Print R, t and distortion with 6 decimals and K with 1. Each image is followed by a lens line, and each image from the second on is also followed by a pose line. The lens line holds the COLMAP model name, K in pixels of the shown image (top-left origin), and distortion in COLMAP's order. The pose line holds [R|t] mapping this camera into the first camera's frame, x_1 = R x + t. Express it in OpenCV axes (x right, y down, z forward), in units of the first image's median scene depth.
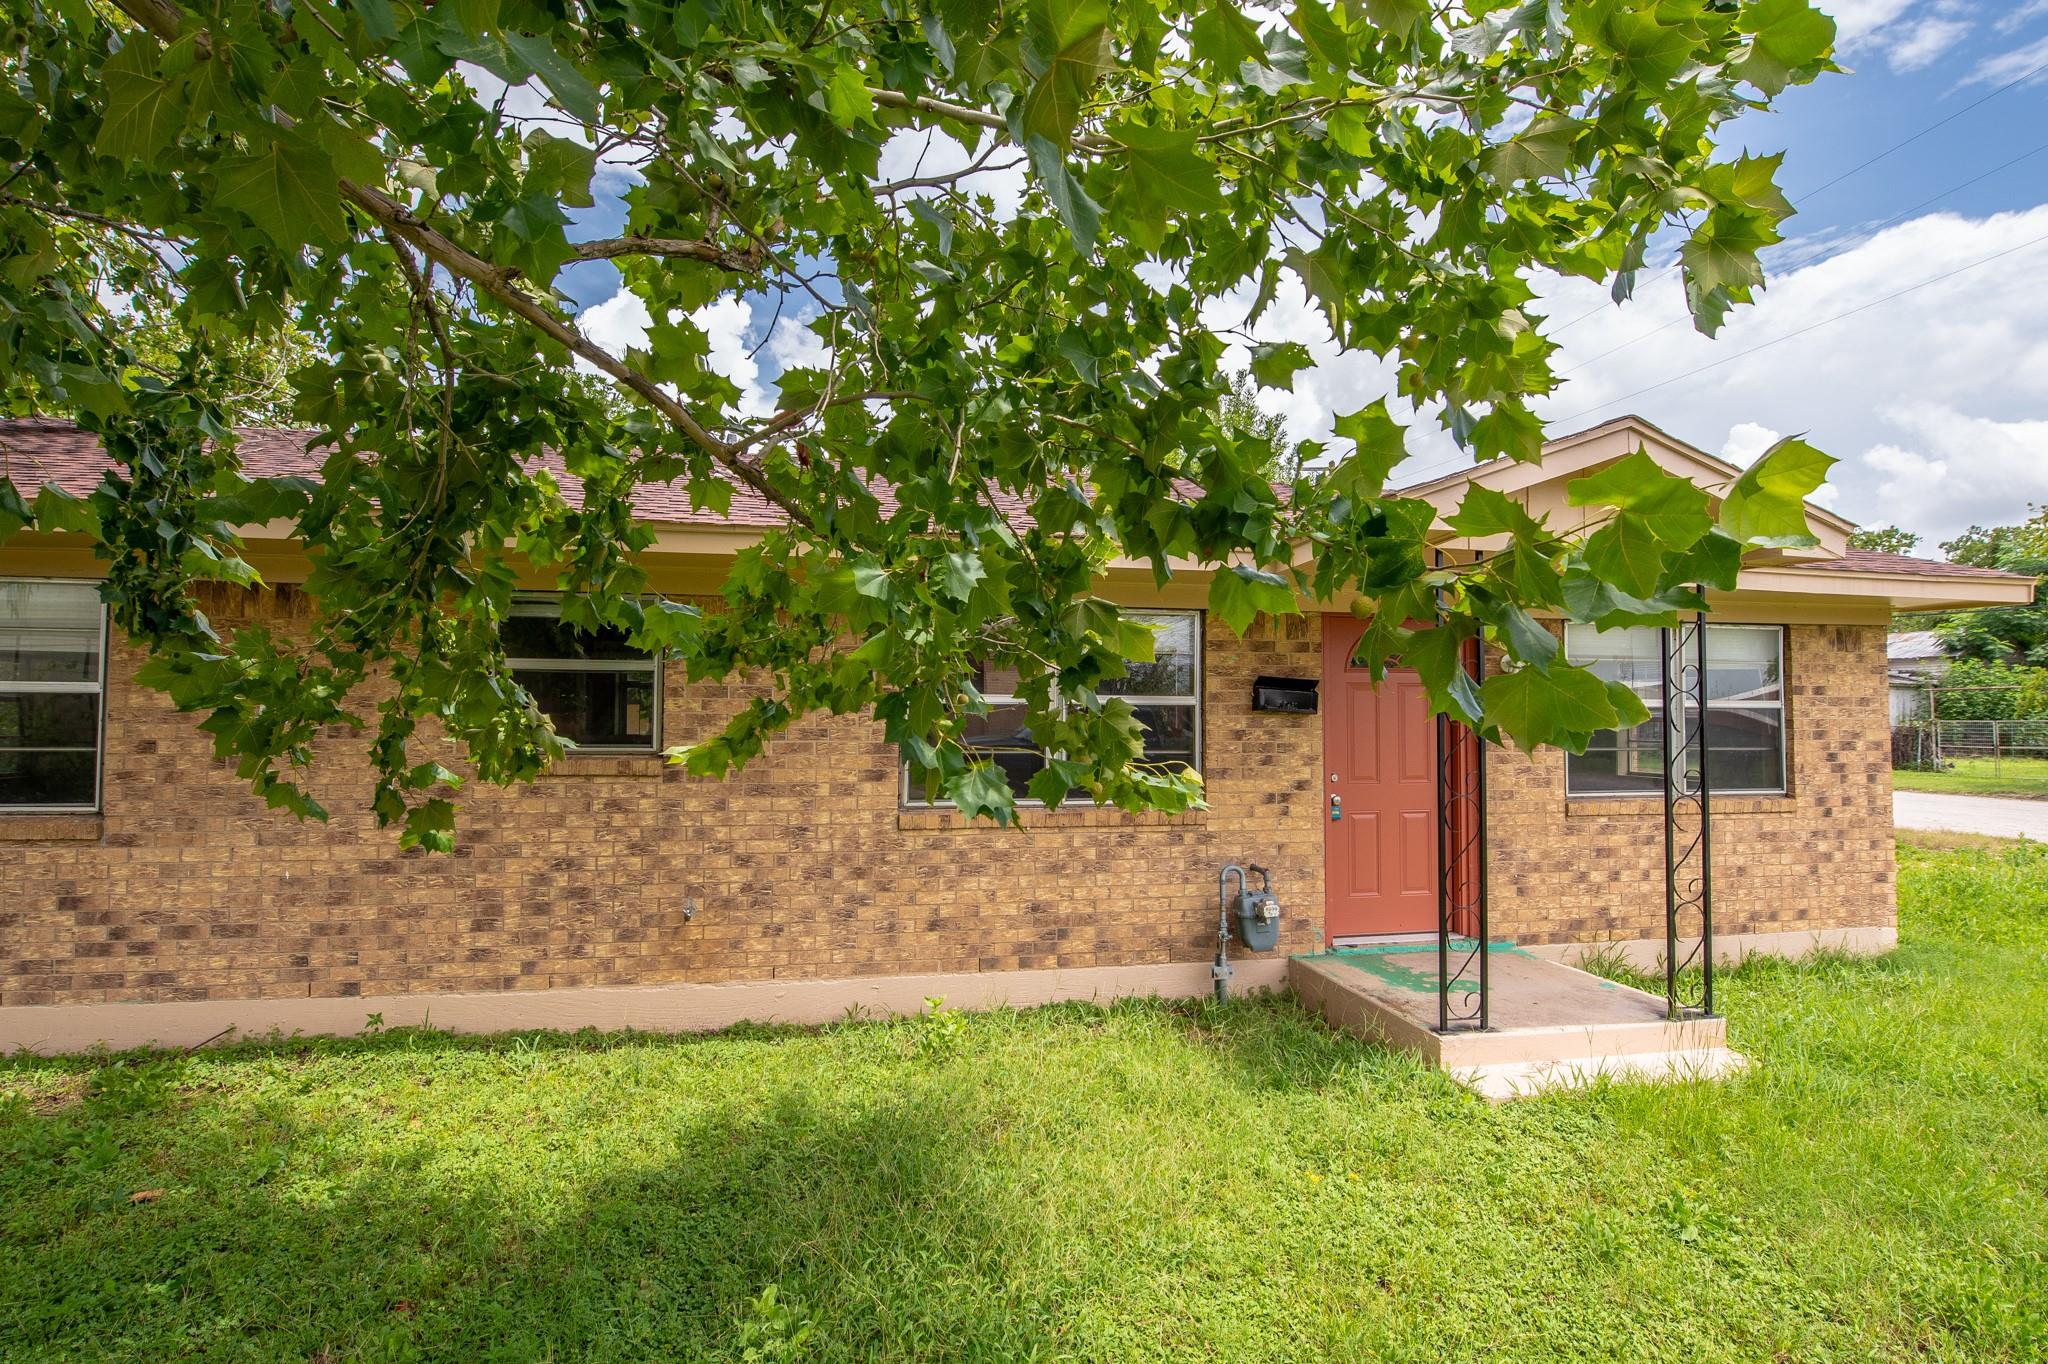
lens RADIAL K [[957.0, 0, 1000.2], [0, 957.0, 685.5], [0, 0, 1]] dist [-0.002887, -0.004534]
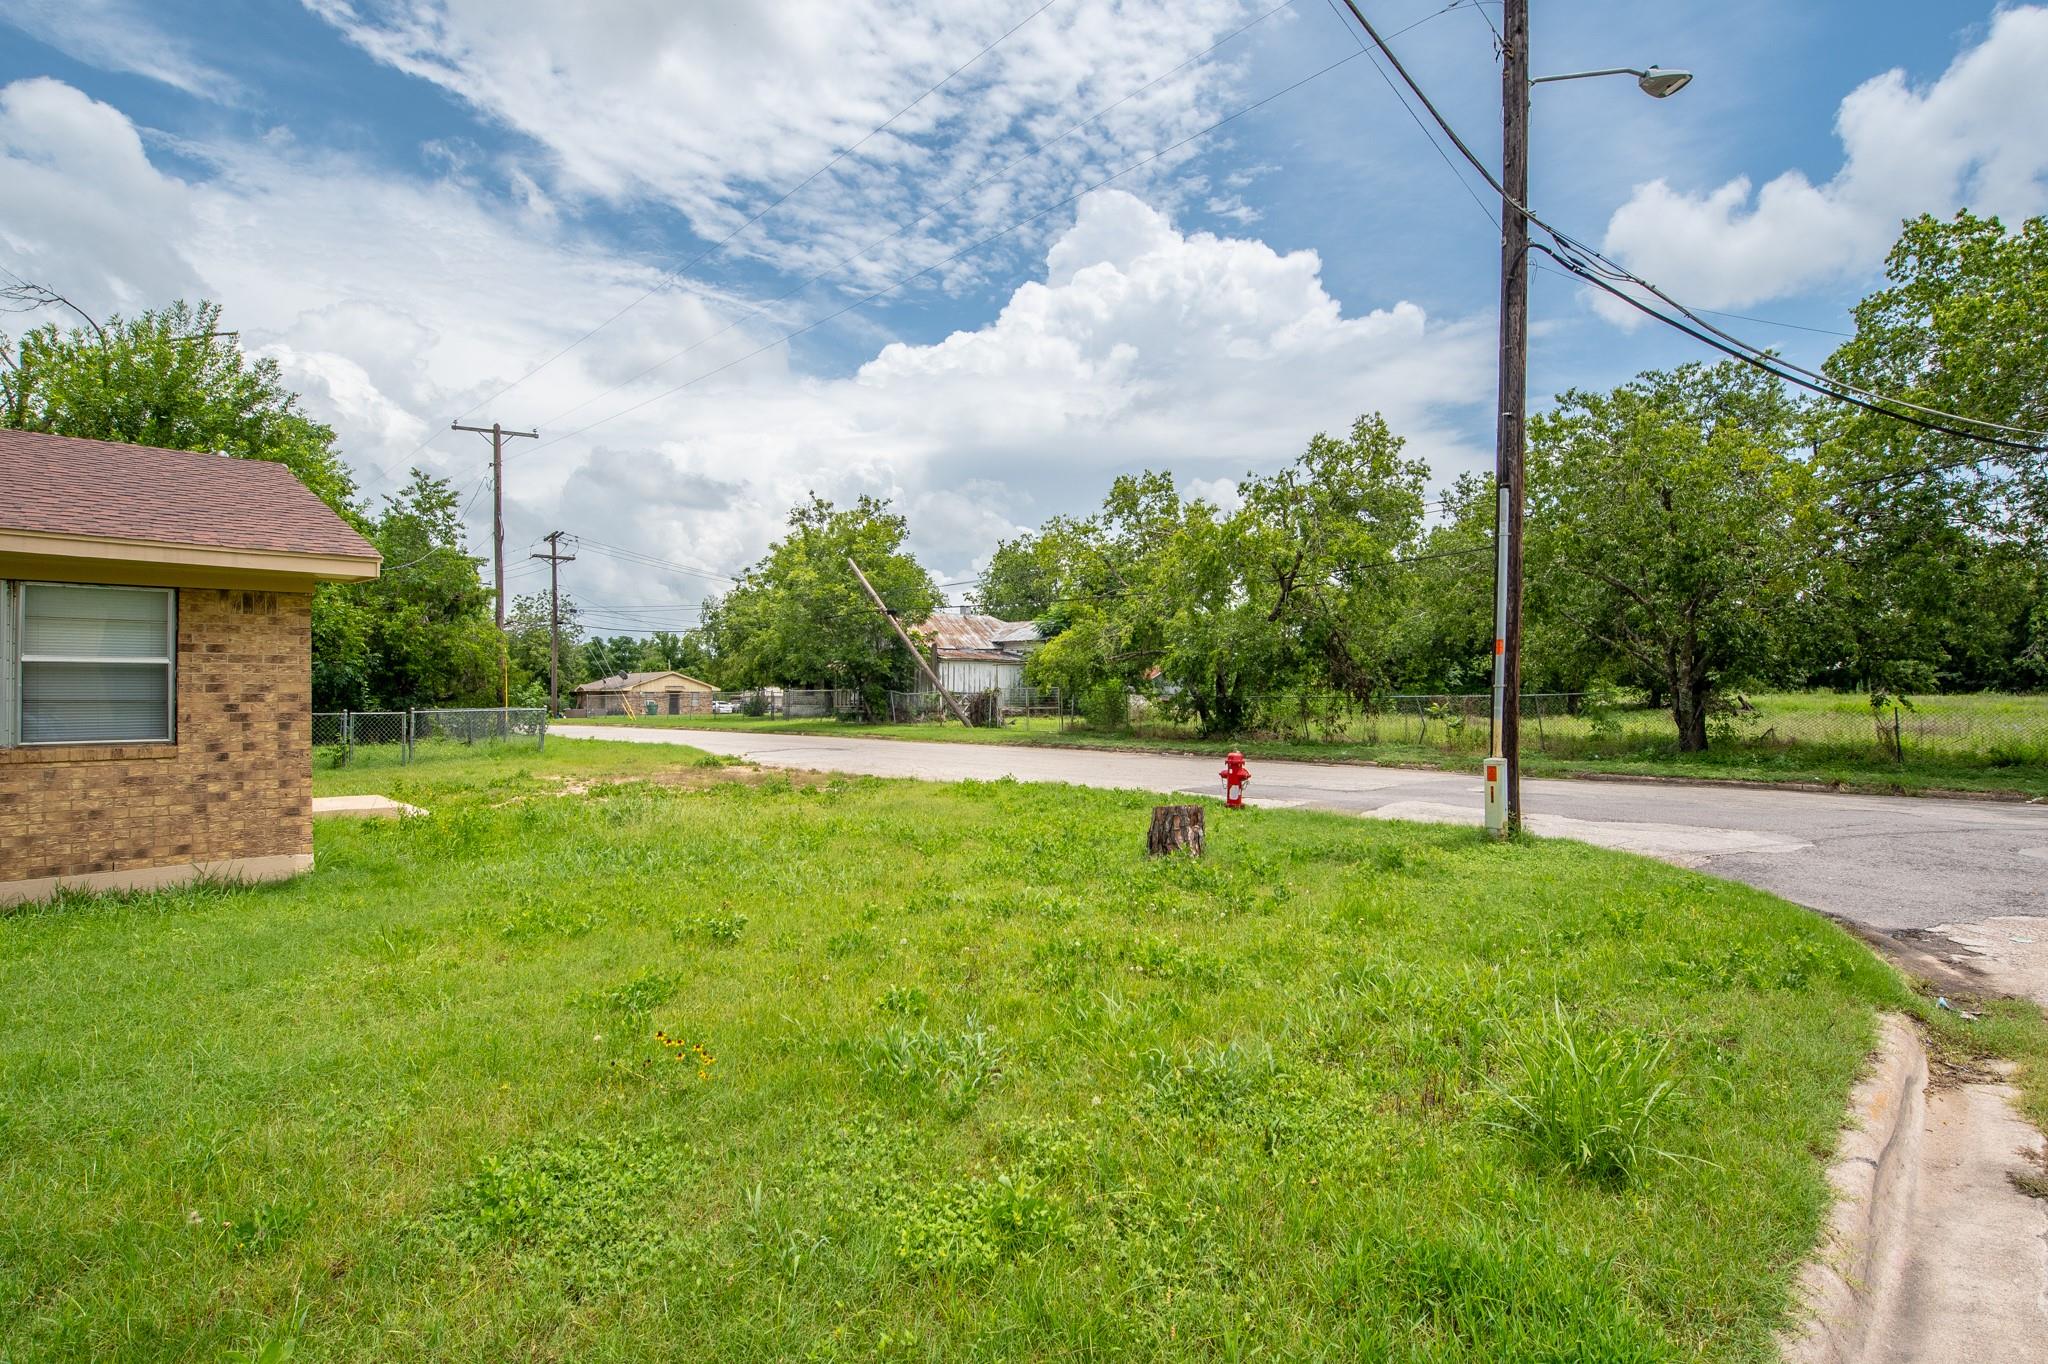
lens RADIAL K [[957.0, 0, 1021.3], [0, 957.0, 686.5], [0, 0, 1]] dist [-0.002887, -0.004534]
pose [[0.858426, -0.003418, 0.512927, 1.099170], [-0.009258, 0.999712, 0.022155, 0.016441], [-0.512854, -0.023767, 0.858147, -0.443292]]
